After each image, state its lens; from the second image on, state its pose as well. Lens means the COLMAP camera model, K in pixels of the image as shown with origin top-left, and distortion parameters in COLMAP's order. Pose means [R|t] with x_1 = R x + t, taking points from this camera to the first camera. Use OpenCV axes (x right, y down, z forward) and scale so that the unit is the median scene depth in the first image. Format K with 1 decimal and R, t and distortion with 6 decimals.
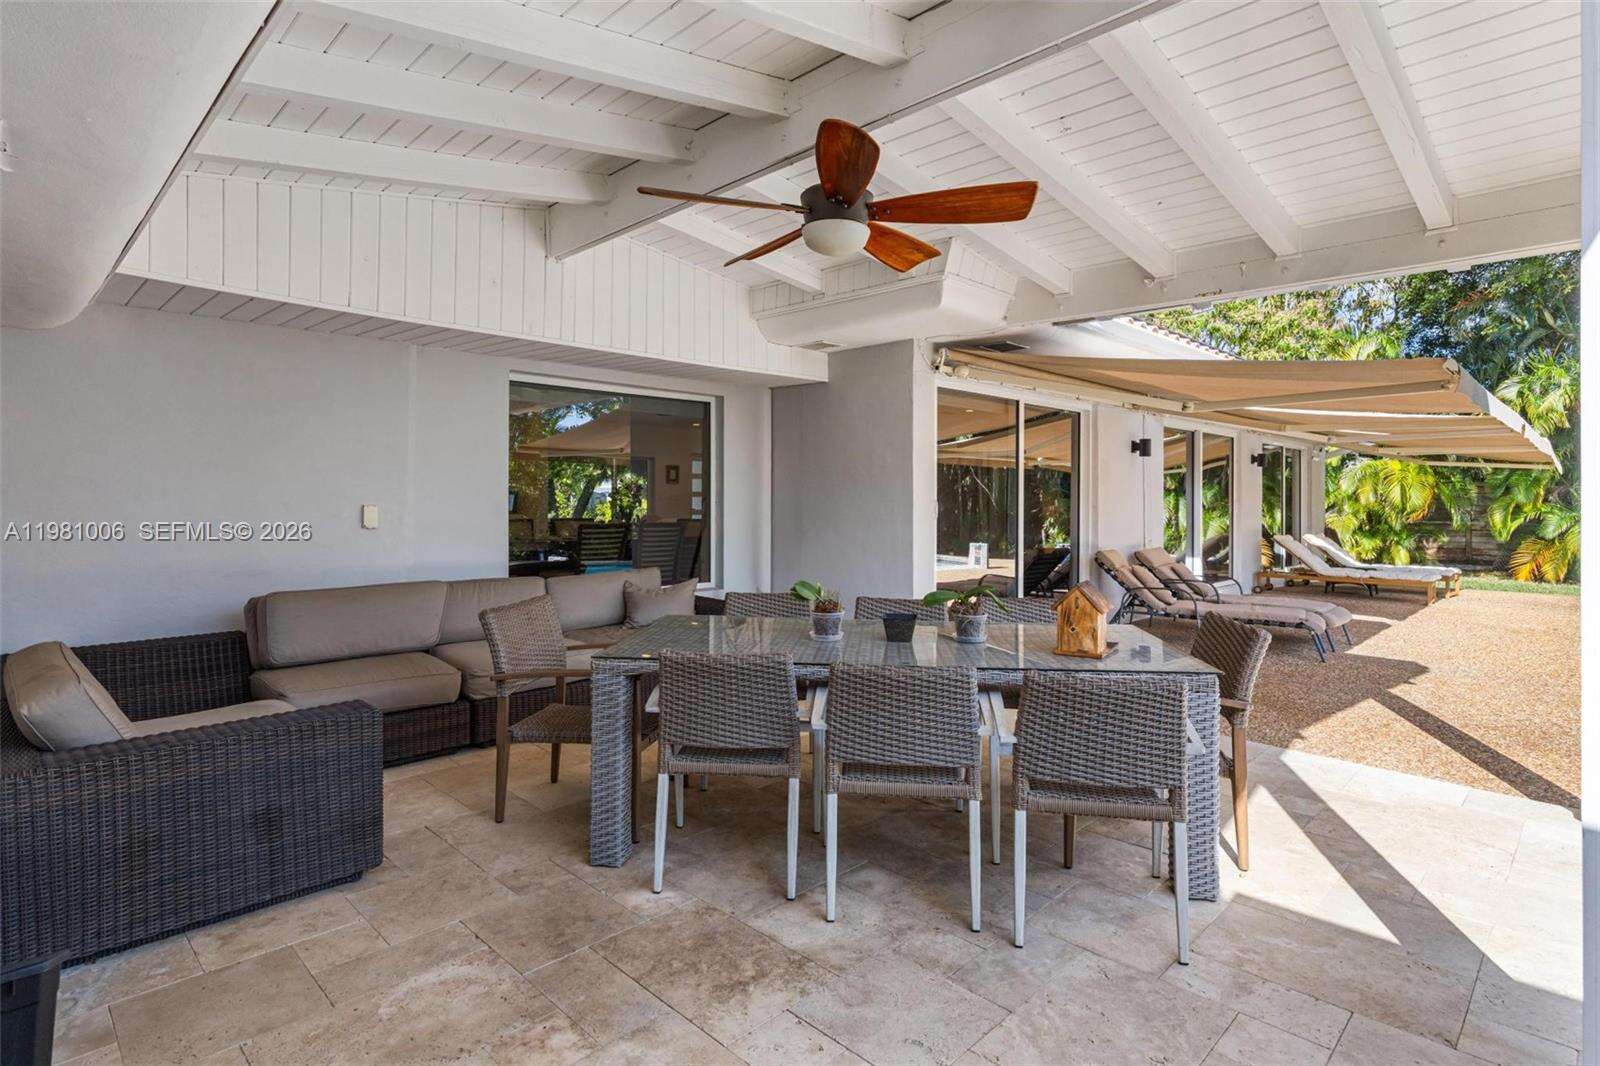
lens RADIAL K [[816.5, 0, 790.4], [0, 816.5, 493.4], [0, 0, 1]] dist [-0.001200, 0.000540]
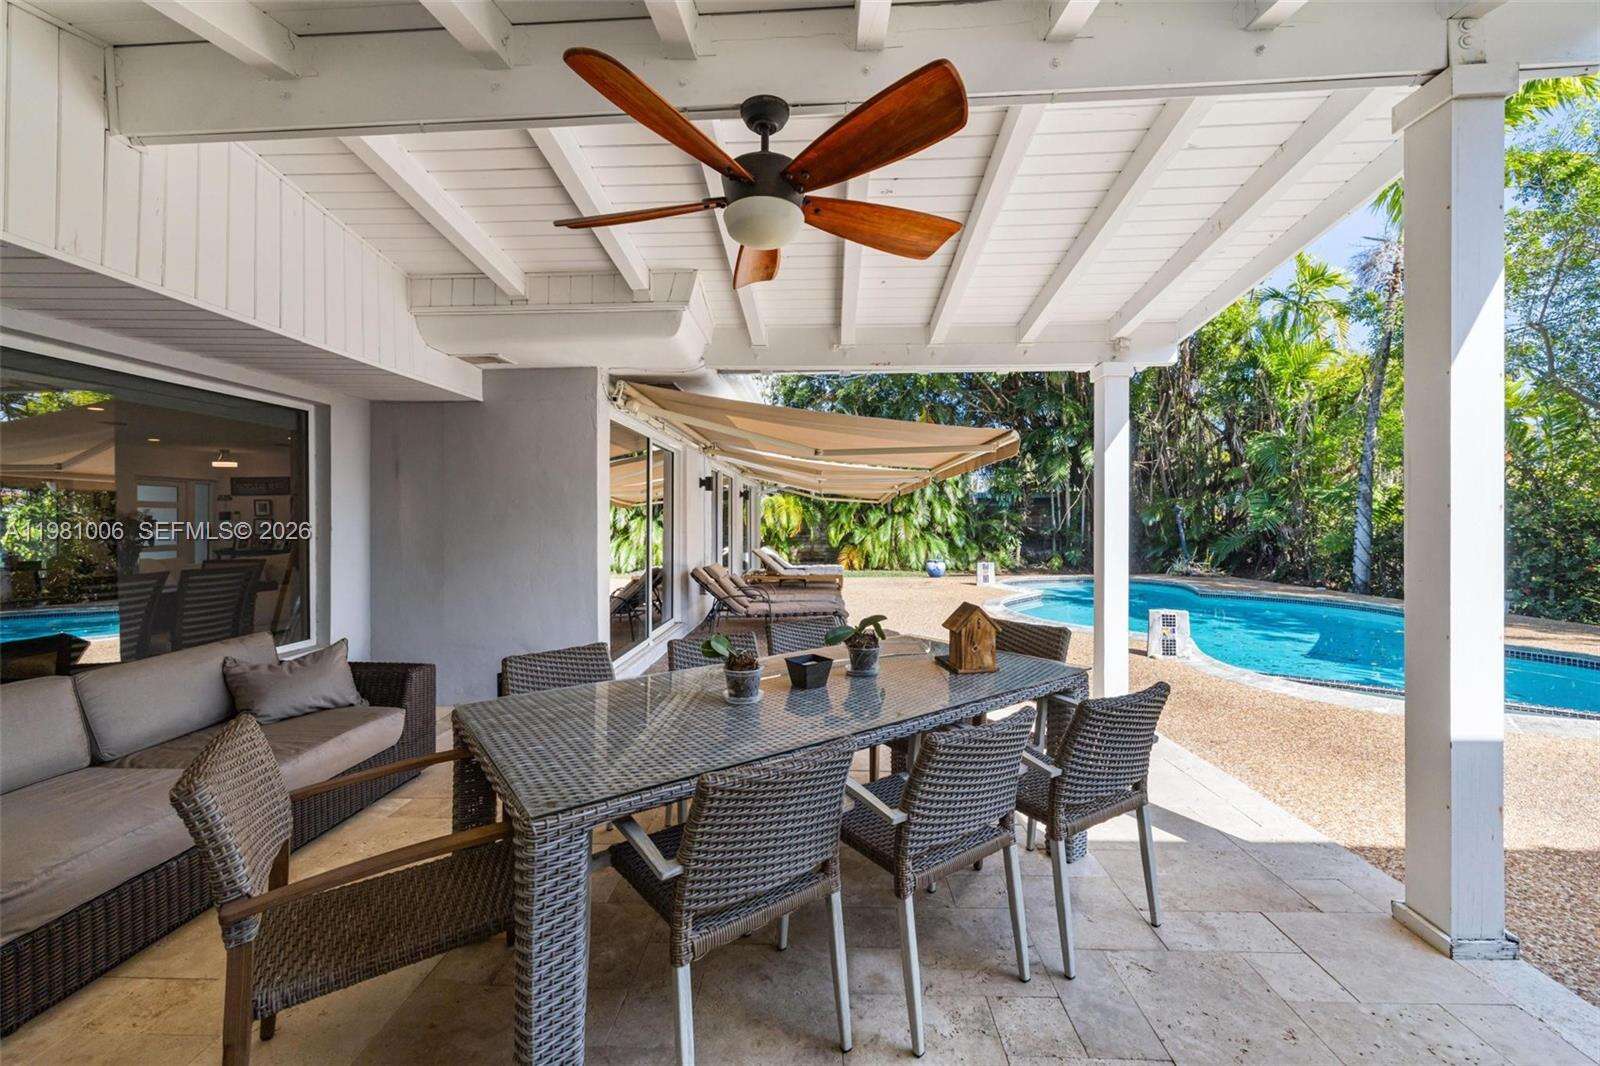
lens RADIAL K [[647.1, 0, 791.9], [0, 647.1, 519.4], [0, 0, 1]] dist [0.000485, 0.000253]
pose [[0.736119, -0.010104, 0.676777, -0.177767], [0.010256, 0.999940, 0.003773, -0.004667], [-0.676775, 0.004164, 0.736178, 0.226999]]
